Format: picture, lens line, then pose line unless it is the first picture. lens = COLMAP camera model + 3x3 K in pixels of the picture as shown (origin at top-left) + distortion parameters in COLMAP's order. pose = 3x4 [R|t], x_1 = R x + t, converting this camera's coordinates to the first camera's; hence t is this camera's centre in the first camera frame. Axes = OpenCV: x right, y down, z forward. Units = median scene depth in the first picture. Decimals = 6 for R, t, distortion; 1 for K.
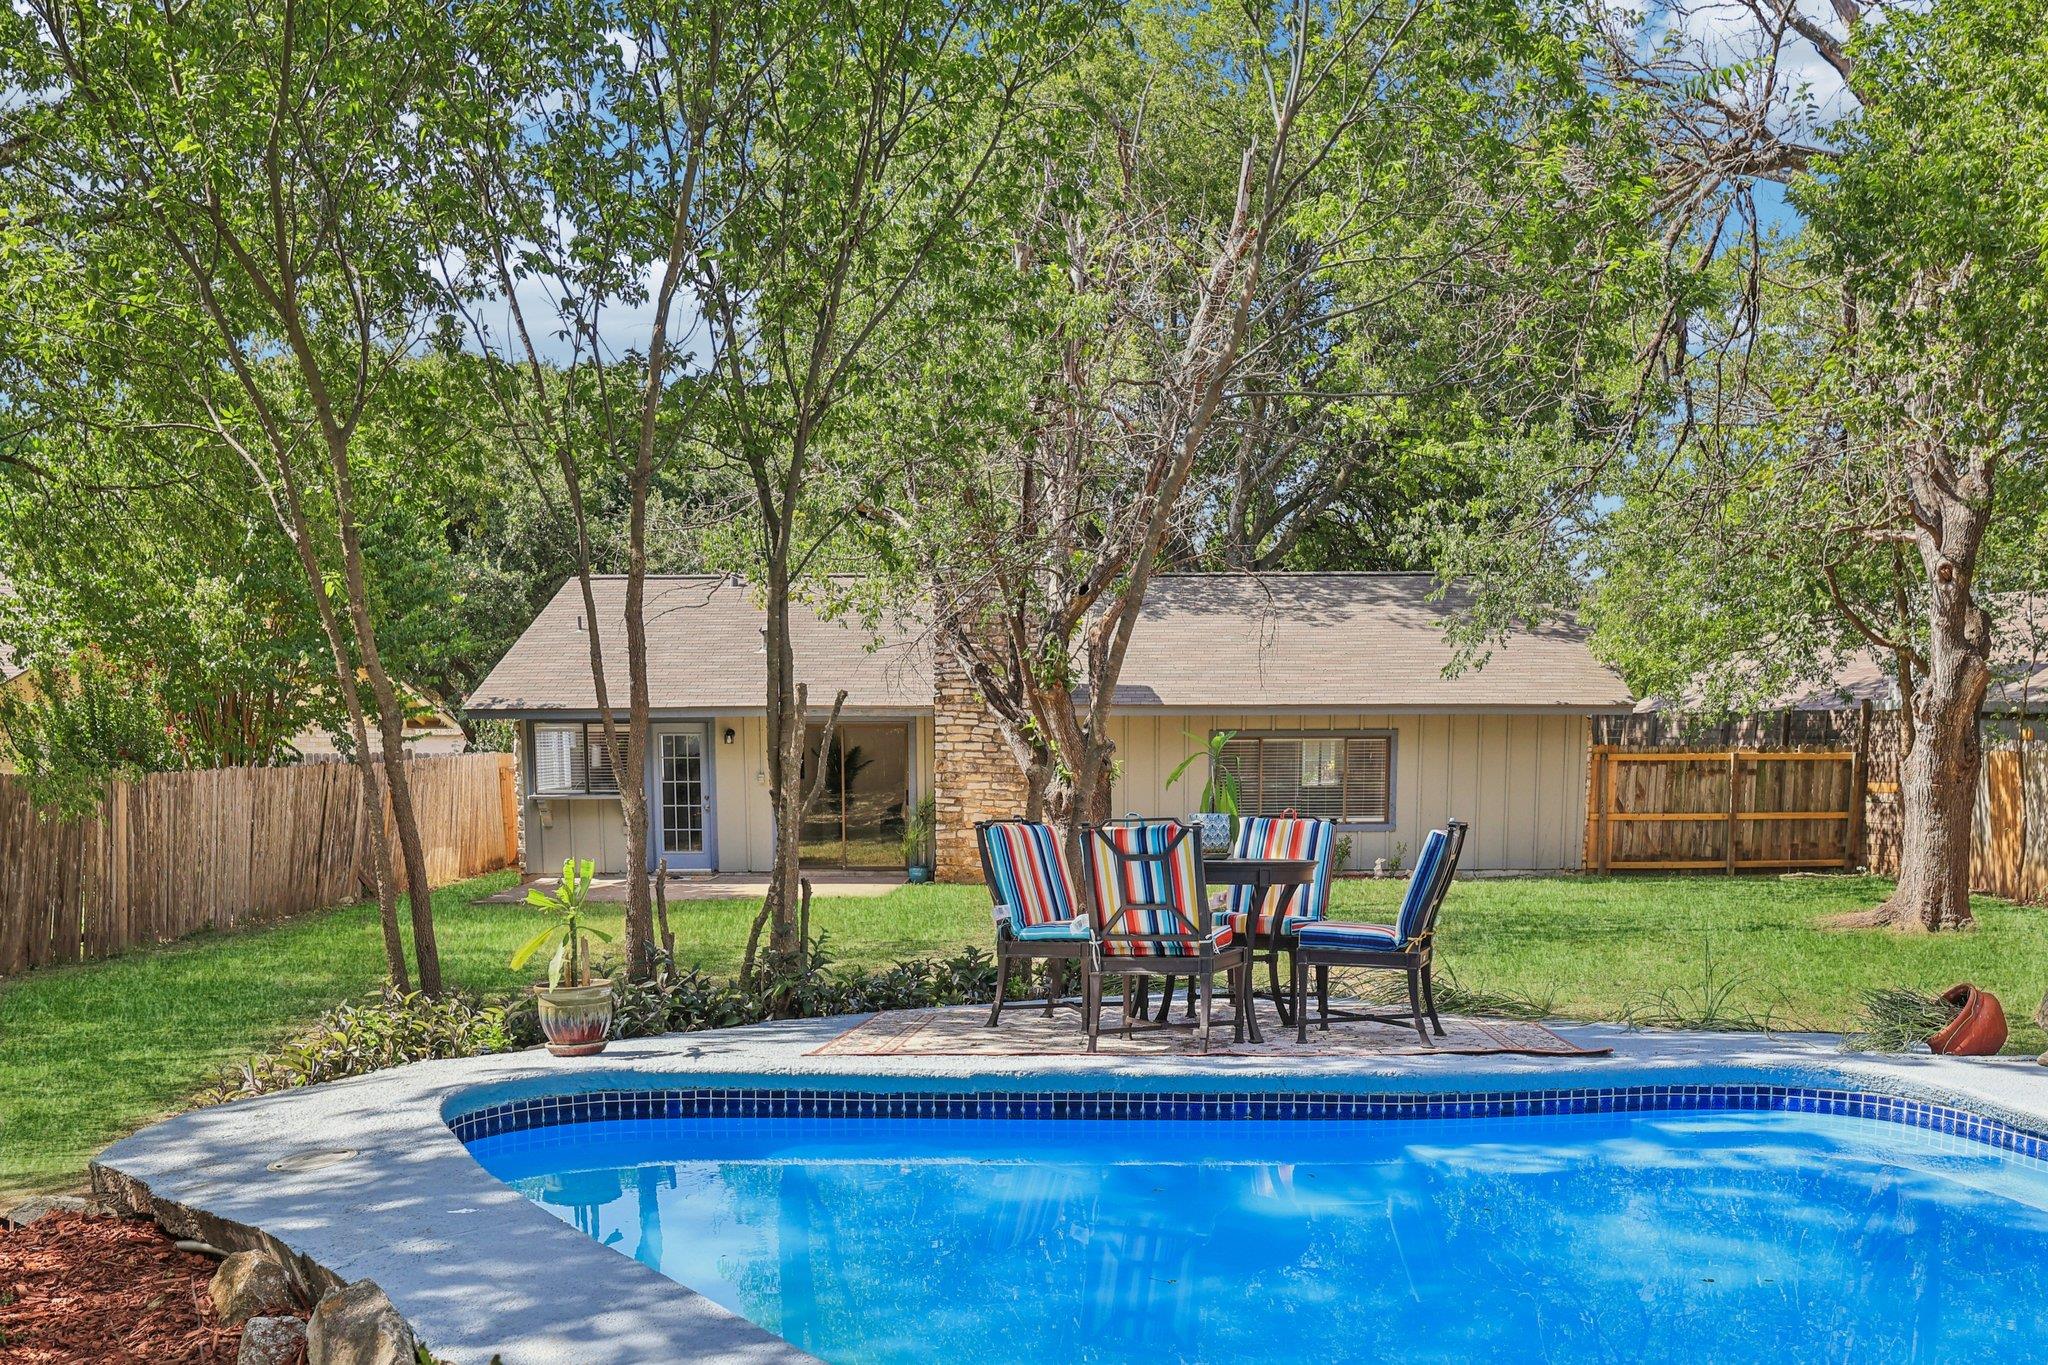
lens RADIAL K [[1936.8, 0, 1023.2], [0, 1936.8, 696.5], [0, 0, 1]] dist [-0.118744, 0.000000]
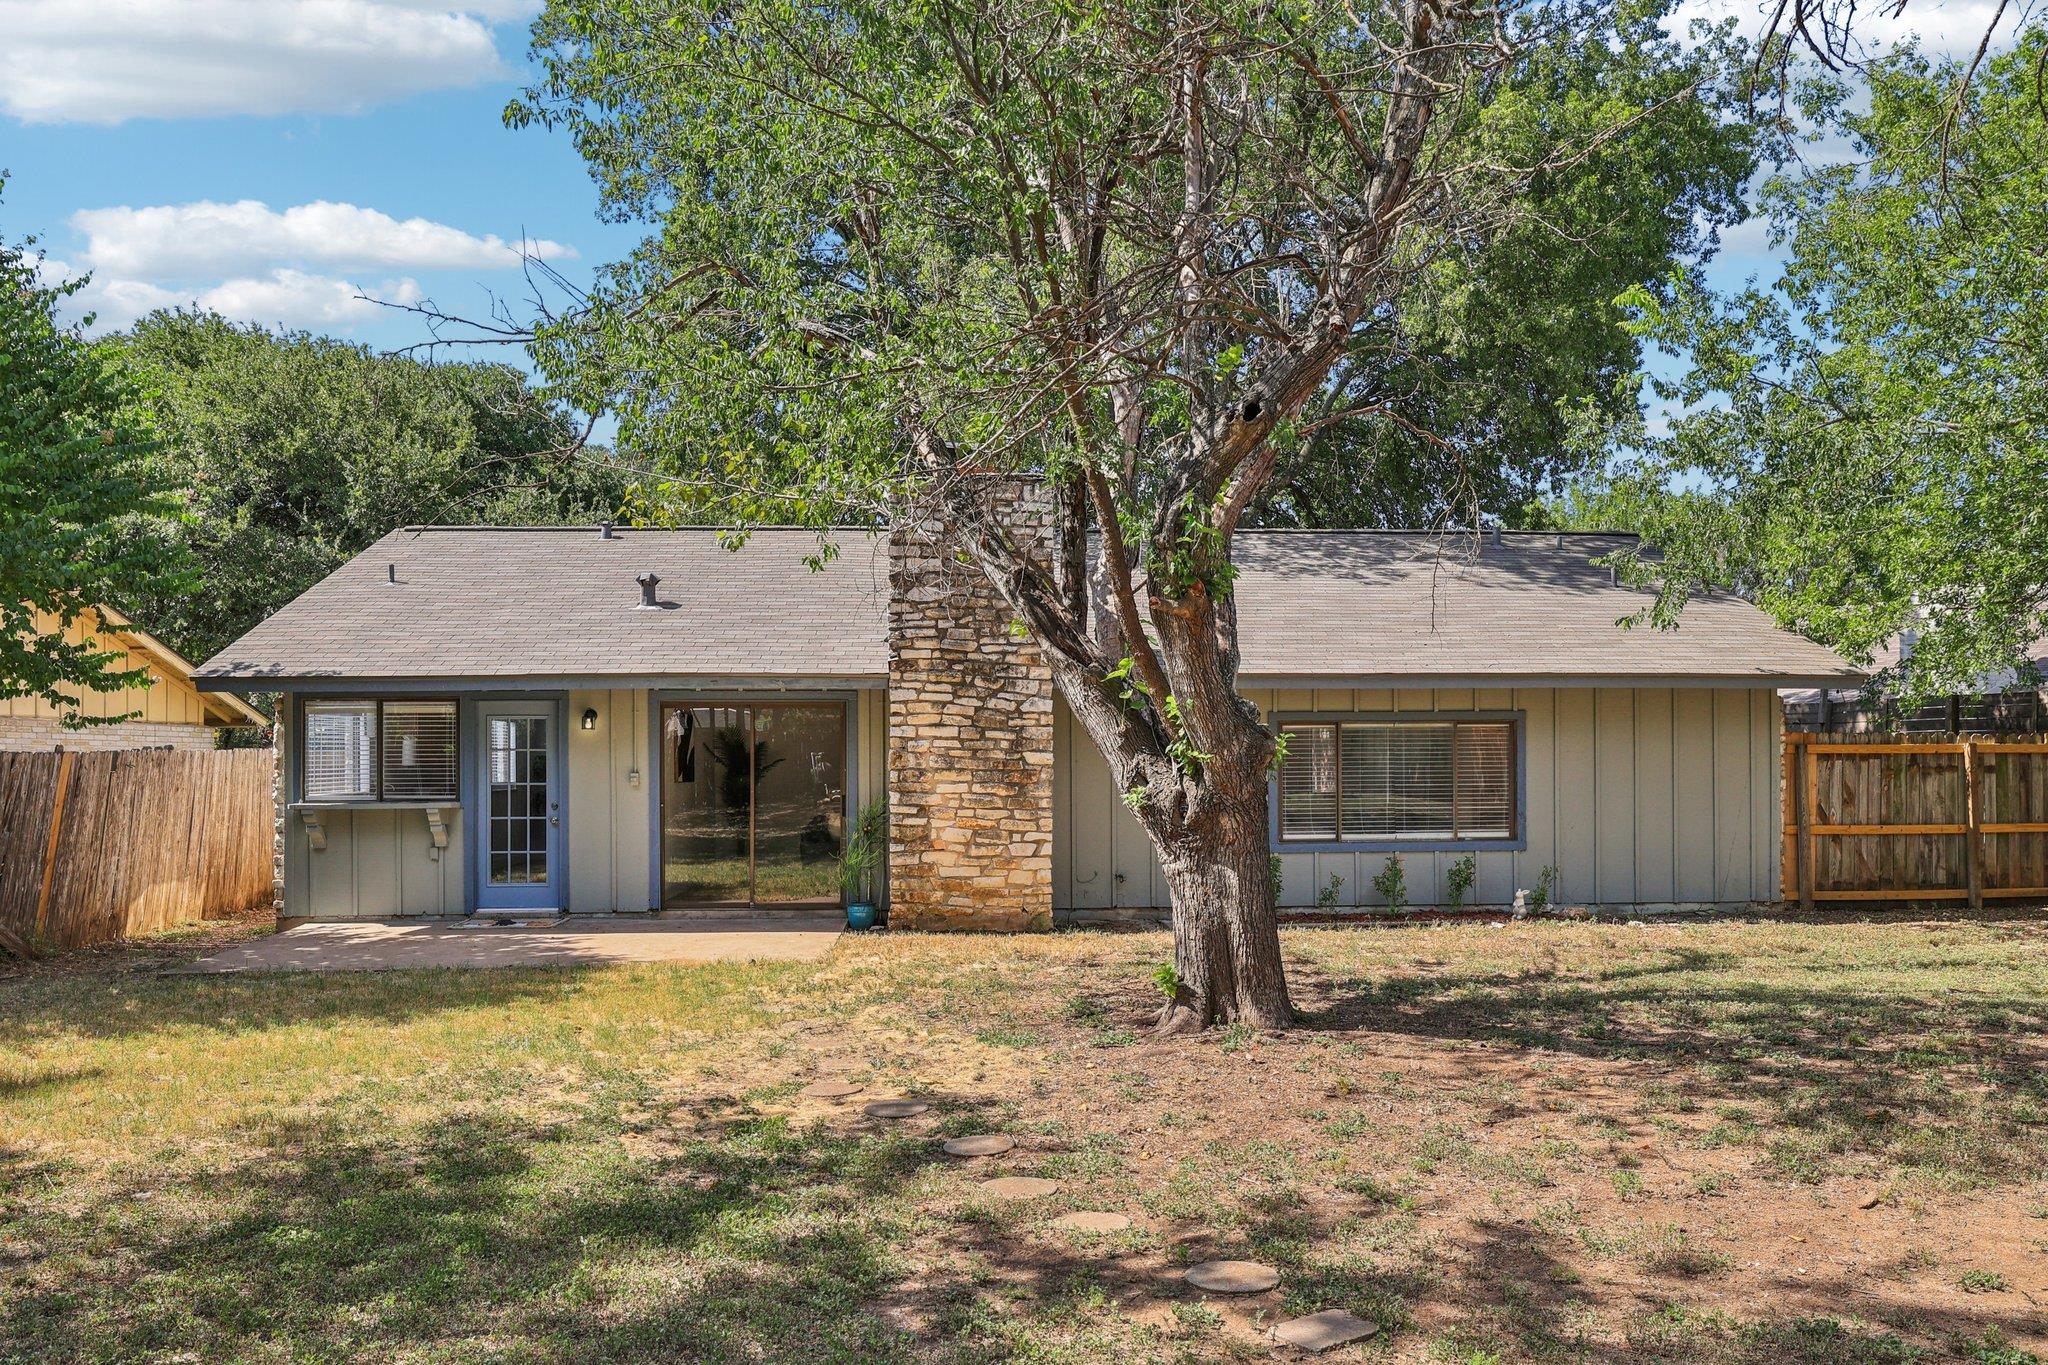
lens RADIAL K [[1487.0, 0, 1050.2], [0, 1487.0, 640.7], [0, 0, 1]] dist [-0.019727, -0.001926]
pose [[0.991476, 0.012082, 0.129726, -0.058633], [-0.004179, 0.998128, -0.061019, 0.025708], [-0.130221, 0.059957, 0.989671, 0.462002]]
